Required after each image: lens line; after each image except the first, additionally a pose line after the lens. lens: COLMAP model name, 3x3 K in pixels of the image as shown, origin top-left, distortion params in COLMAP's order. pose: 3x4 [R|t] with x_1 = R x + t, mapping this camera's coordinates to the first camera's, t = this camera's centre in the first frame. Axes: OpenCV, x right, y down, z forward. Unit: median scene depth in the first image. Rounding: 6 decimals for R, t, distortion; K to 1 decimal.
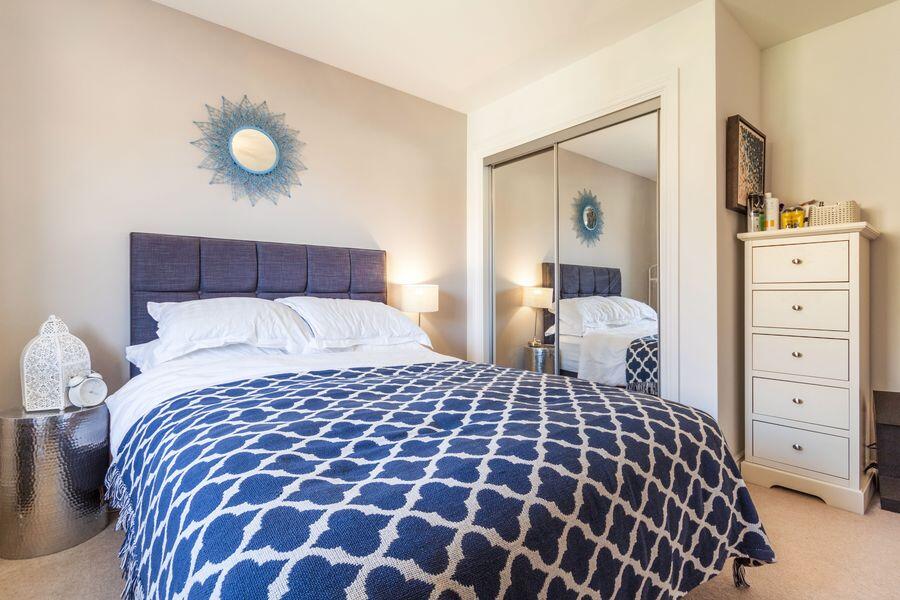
lens RADIAL K [[423.6, 0, 452.2], [0, 423.6, 296.9], [0, 0, 1]] dist [-0.021858, 0.000279]
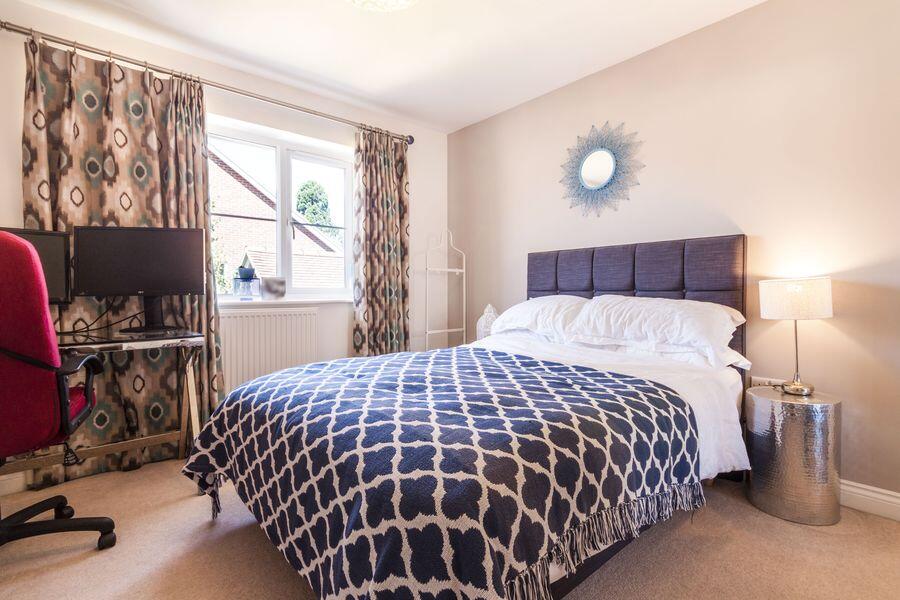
lens RADIAL K [[423.6, 0, 452.6], [0, 423.6, 299.5], [0, 0, 1]] dist [-0.021858, 0.000279]
pose [[0.032270, 0.014177, -0.999379, 0.691366], [-0.004716, 0.999890, 0.014032, -0.002117], [0.999468, 0.004261, 0.032333, 0.565844]]
